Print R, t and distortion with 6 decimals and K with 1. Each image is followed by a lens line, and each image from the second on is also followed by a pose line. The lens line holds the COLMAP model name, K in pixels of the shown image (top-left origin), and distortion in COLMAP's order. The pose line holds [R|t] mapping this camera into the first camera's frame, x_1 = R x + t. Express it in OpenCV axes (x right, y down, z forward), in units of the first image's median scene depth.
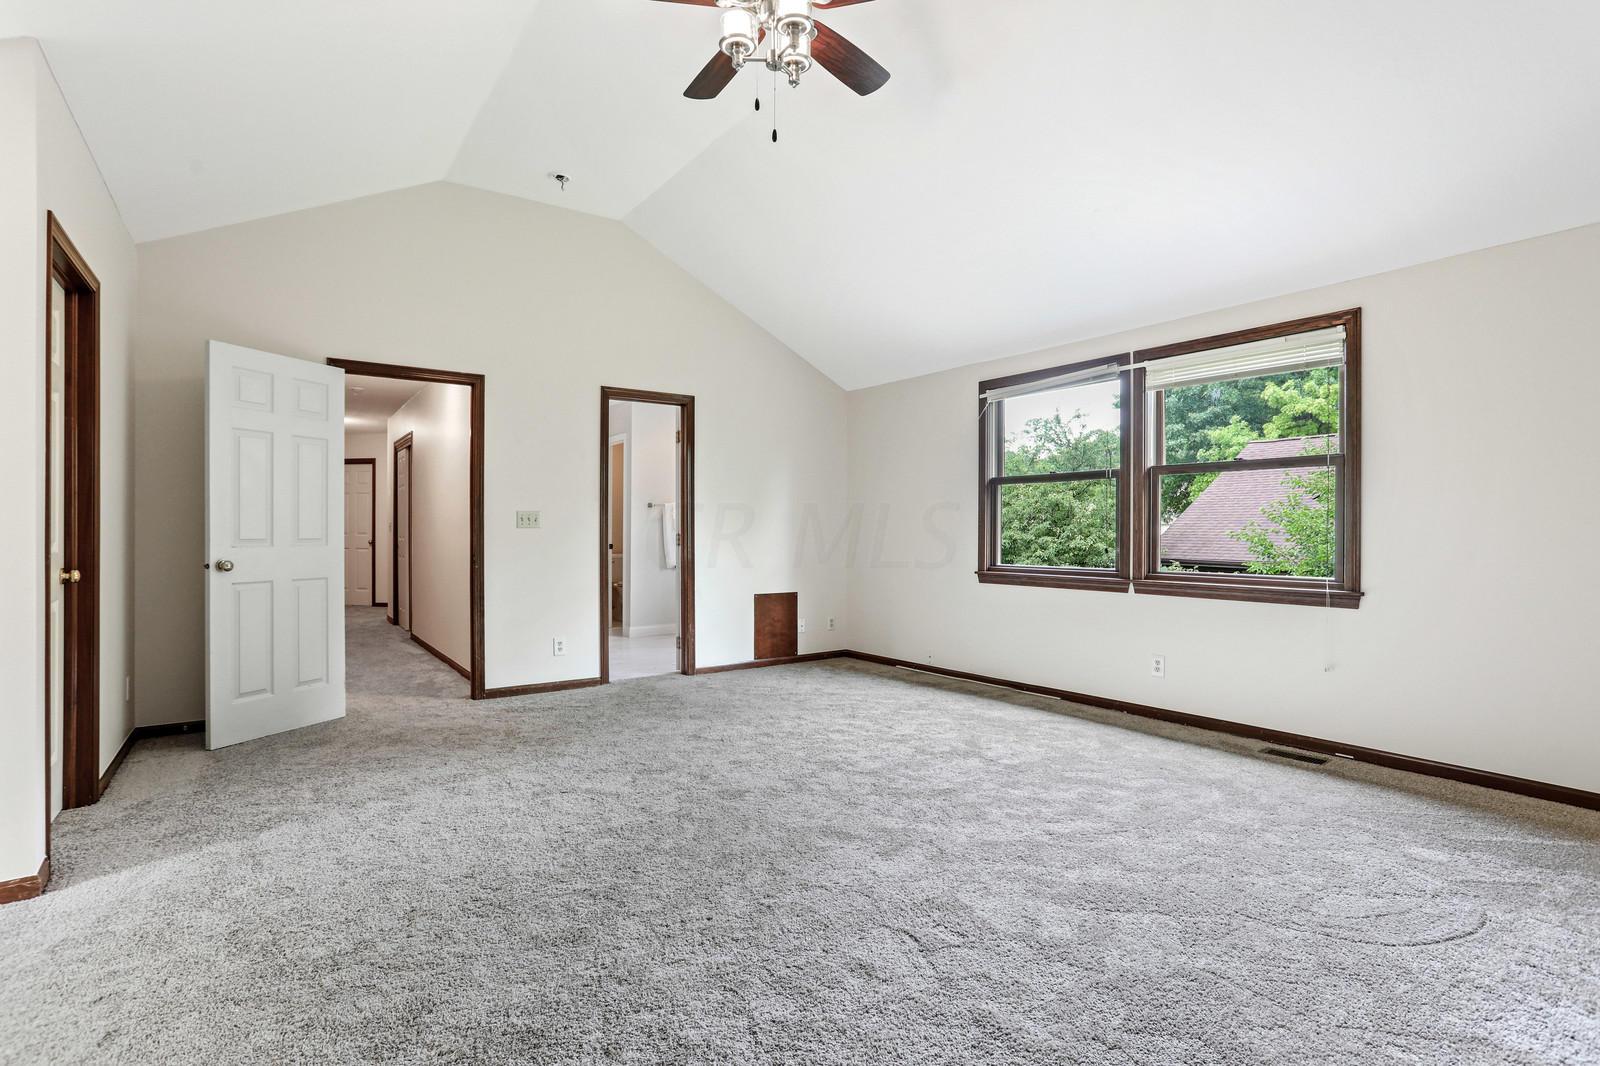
lens RADIAL K [[785.2, 0, 800.0], [0, 785.2, 533.0], [0, 0, 1]] dist [-0.081785, 0.035321]
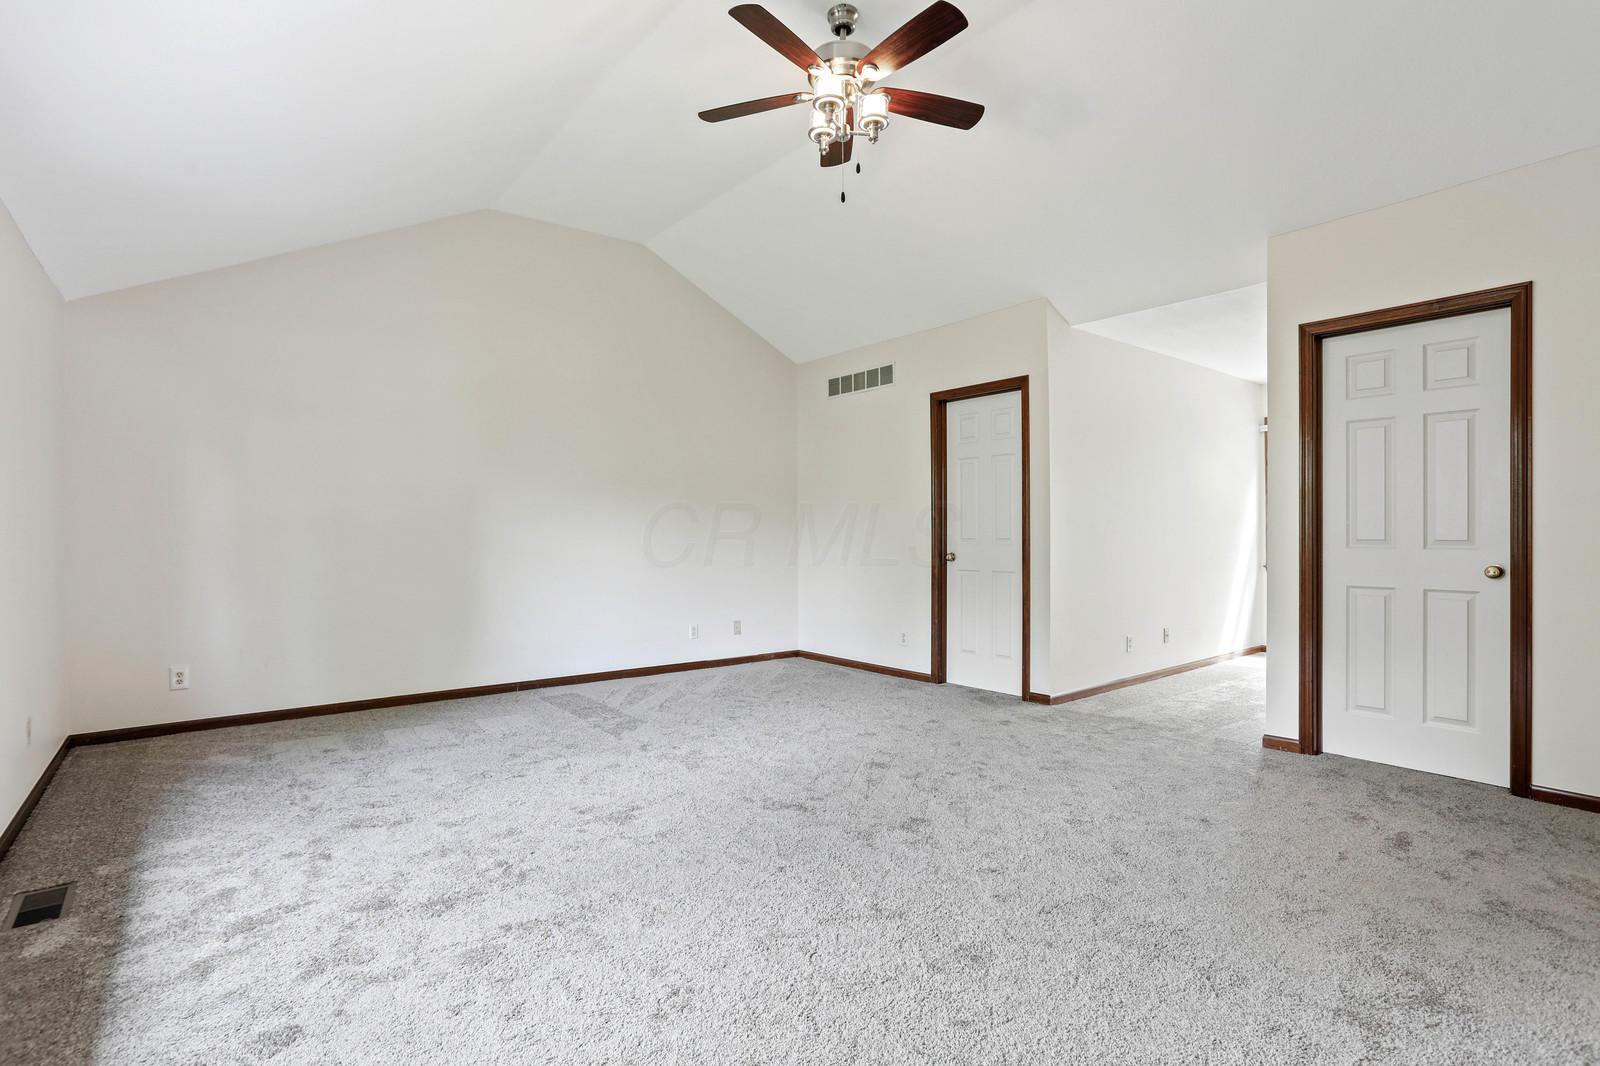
lens RADIAL K [[770.4, 0, 798.3], [0, 770.4, 522.7], [0, 0, 1]] dist [-0.061422, 0.032679]
pose [[-0.998740, 0.005317, -0.049905, 0.060147], [0.005835, 0.999930, -0.010251, -0.003701], [0.049847, -0.010529, -0.998701, 1.351145]]
